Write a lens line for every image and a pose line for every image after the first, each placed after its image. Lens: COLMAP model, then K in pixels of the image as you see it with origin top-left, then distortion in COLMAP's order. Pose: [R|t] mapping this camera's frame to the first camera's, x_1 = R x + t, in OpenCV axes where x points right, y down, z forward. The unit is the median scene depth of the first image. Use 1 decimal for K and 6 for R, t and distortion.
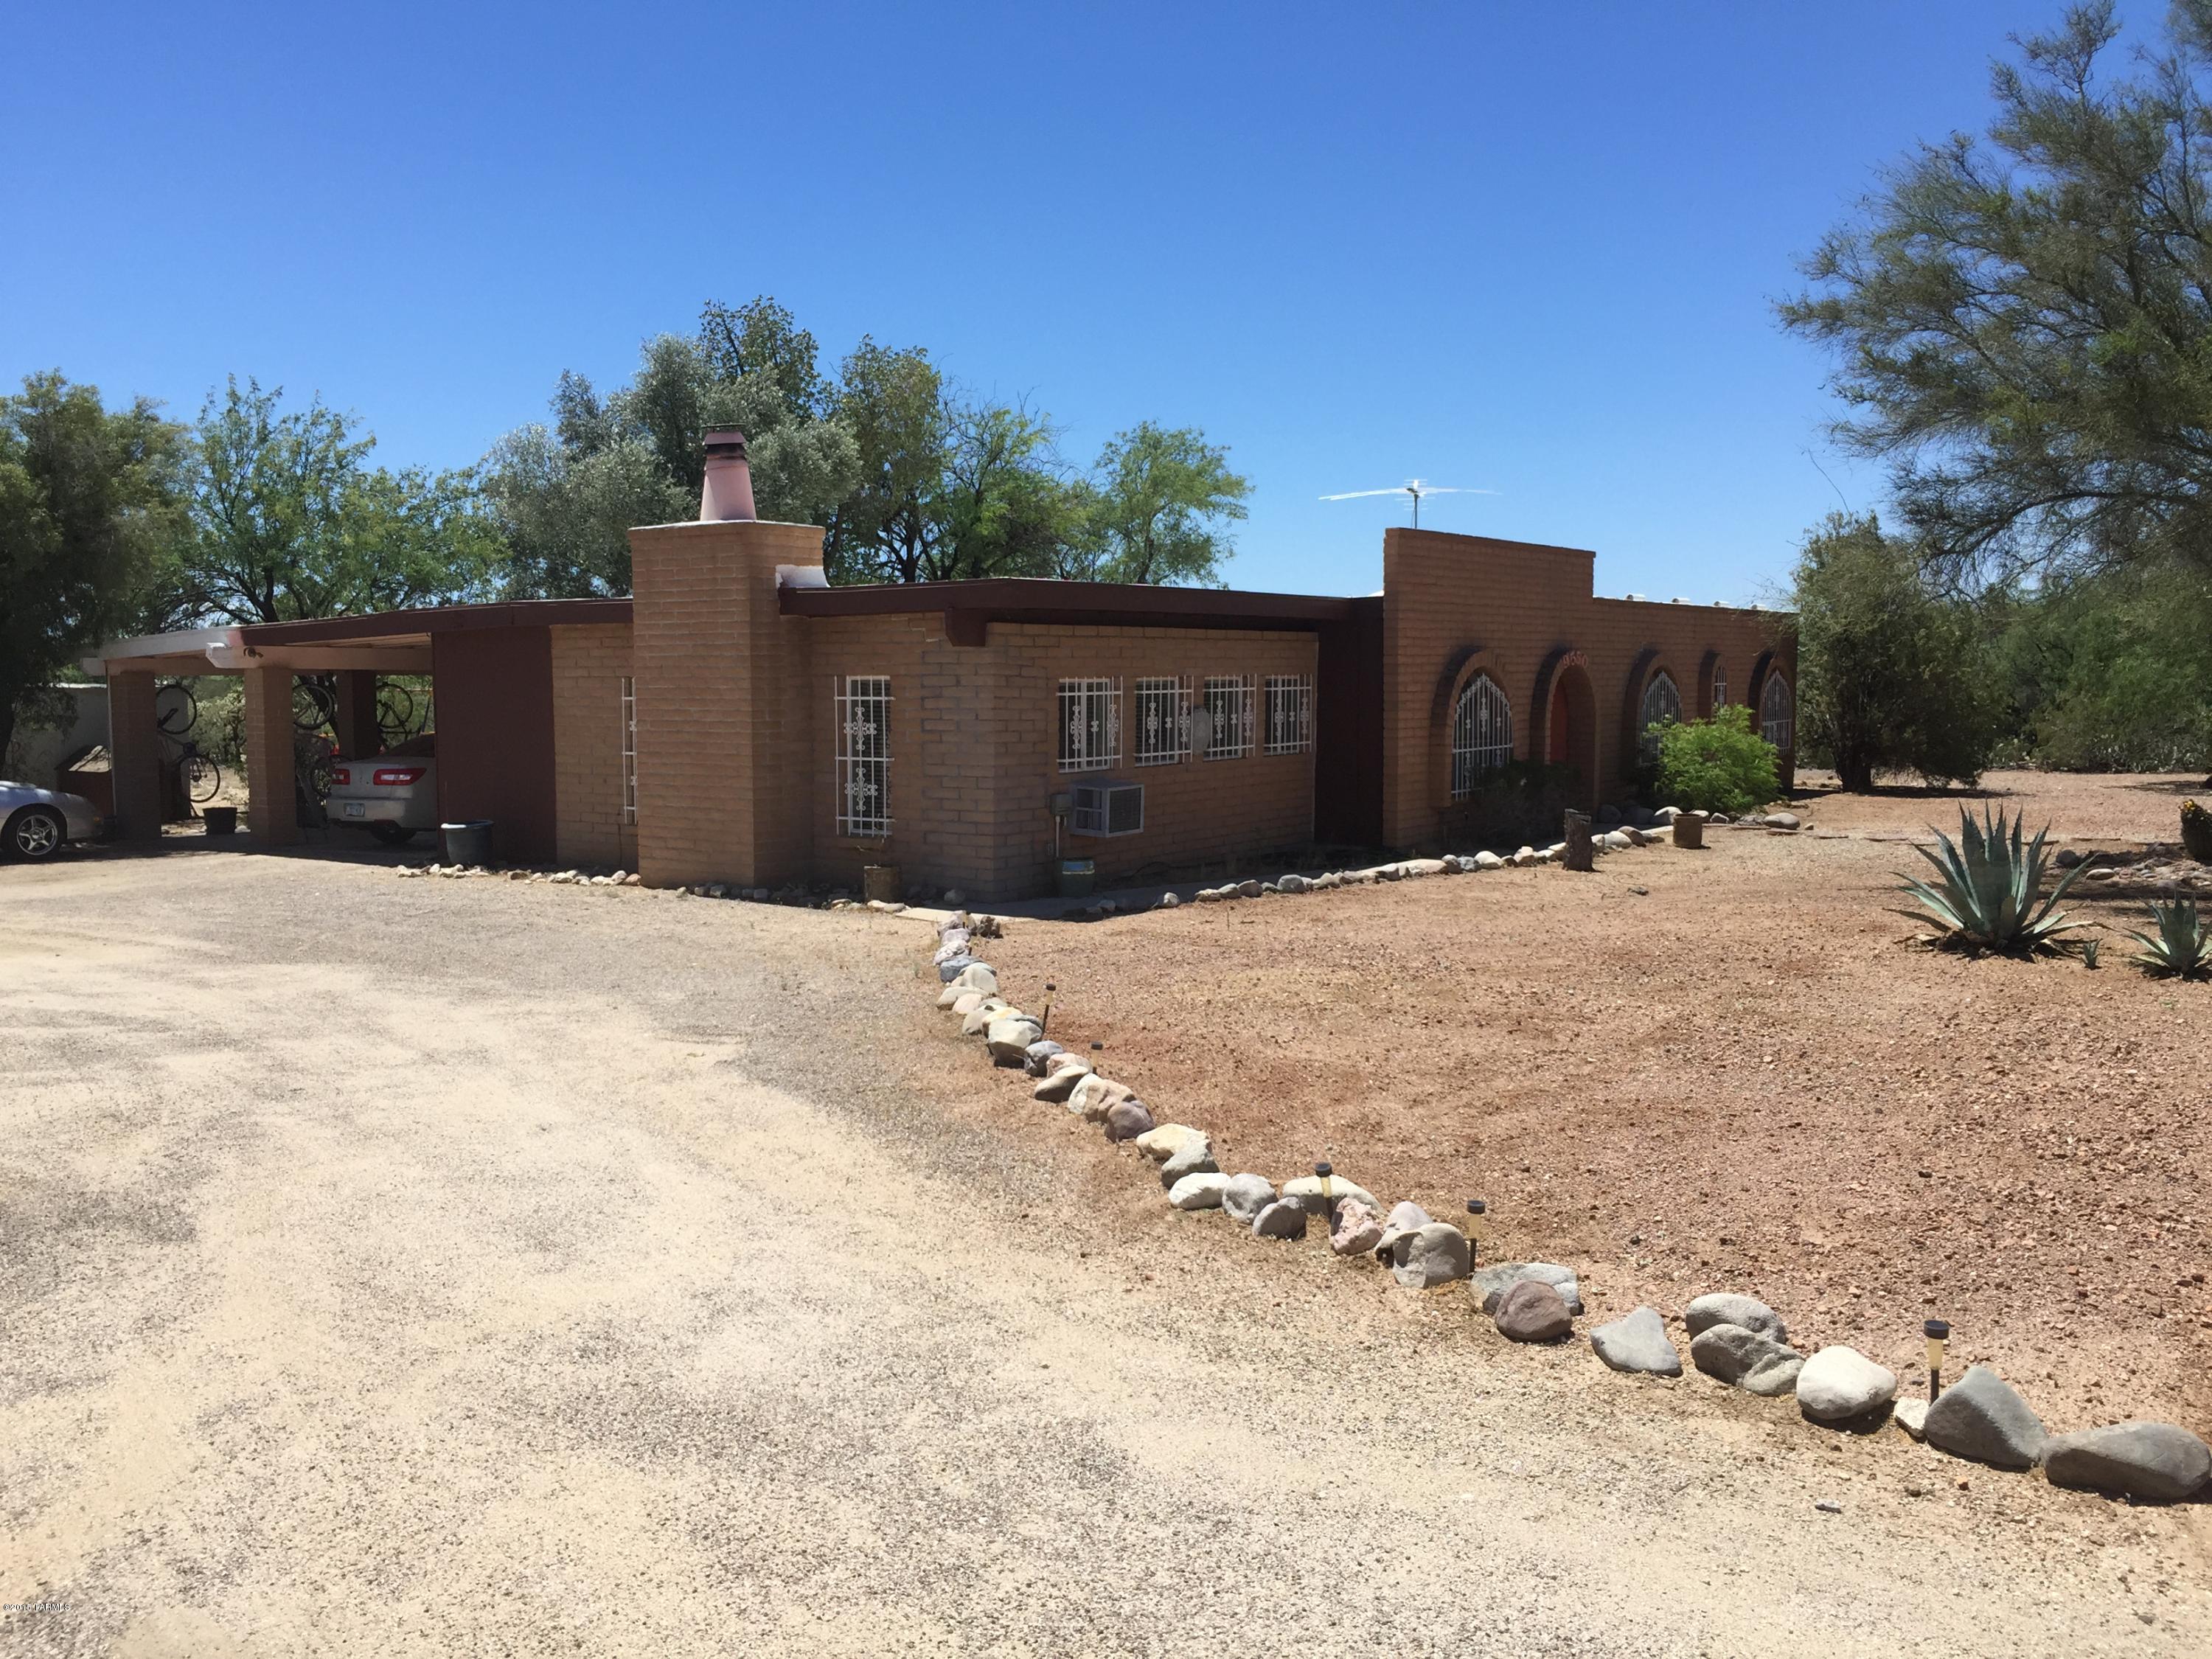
lens RADIAL K [[1873.6, 0, 1113.0], [0, 1873.6, 827.5], [0, 0, 1]] dist [0.070063, -0.099373]
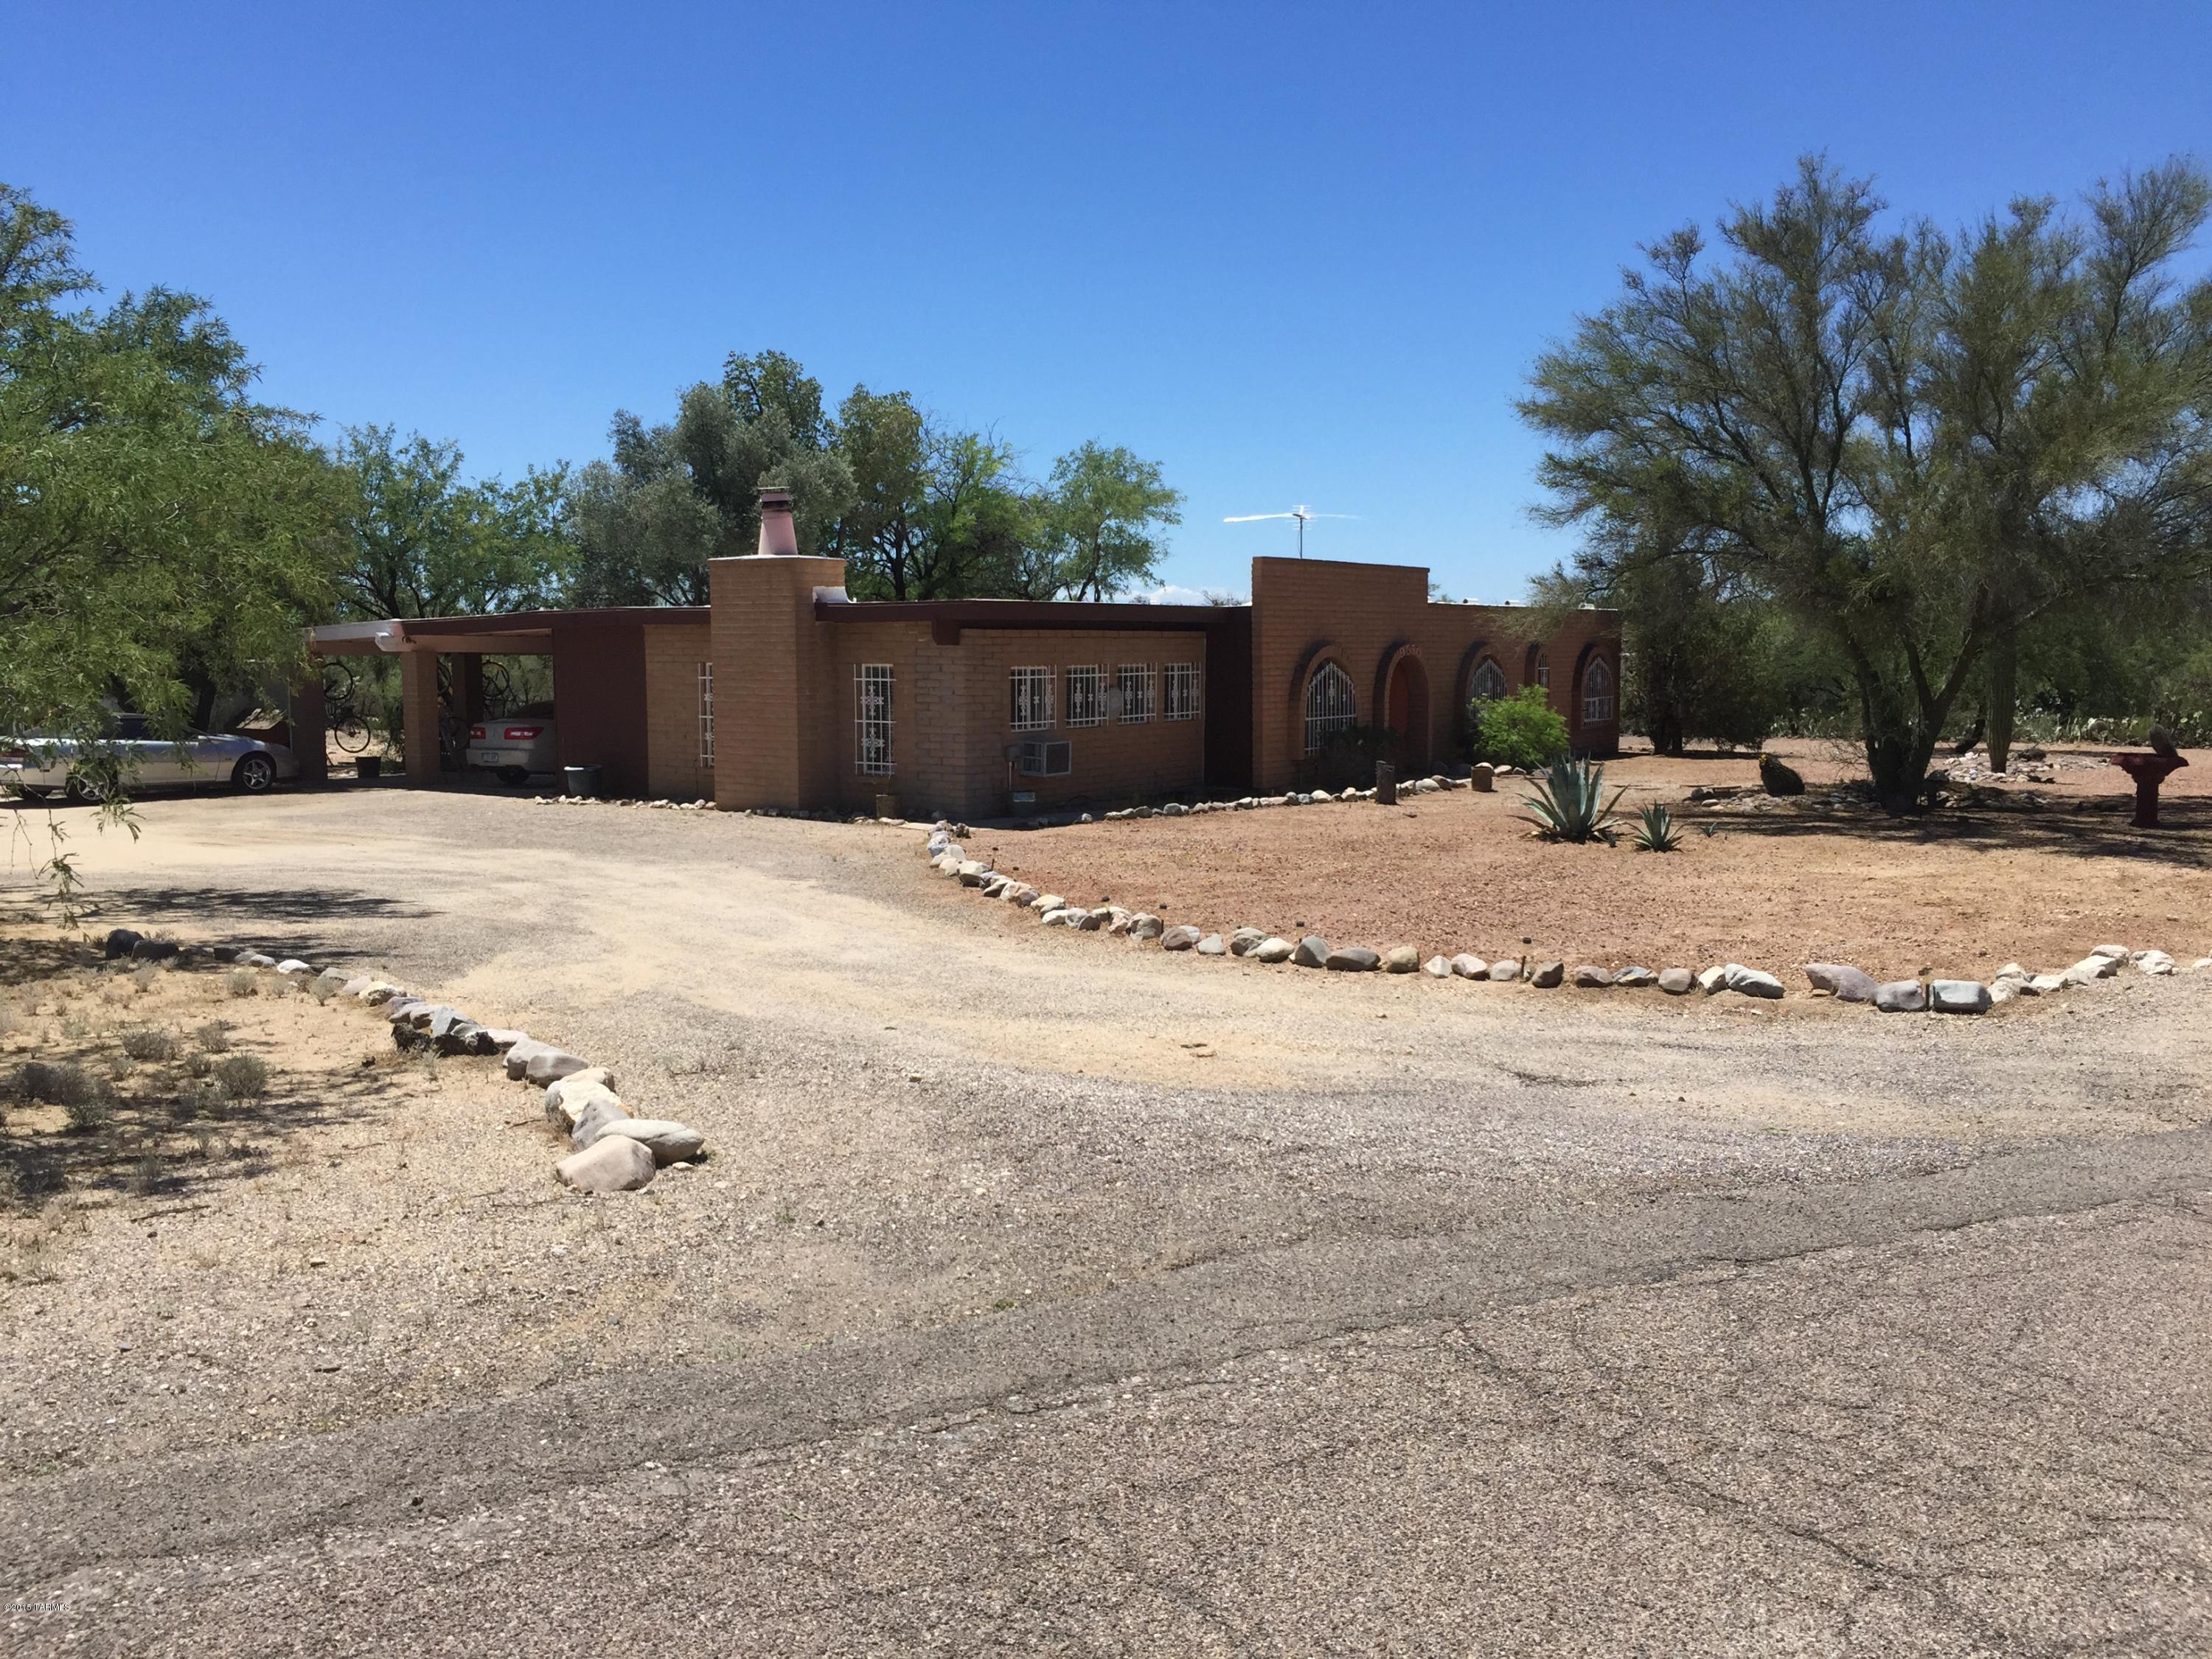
lens RADIAL K [[1870.7, 0, 1245.9], [0, 1870.7, 883.7], [0, 0, 1]] dist [0.035348, -0.005104]
pose [[0.996768, -0.001765, 0.080310, 0.031806], [-0.001941, 0.998938, 0.046041, 0.018675], [-0.080306, -0.046048, 0.995706, -0.409600]]
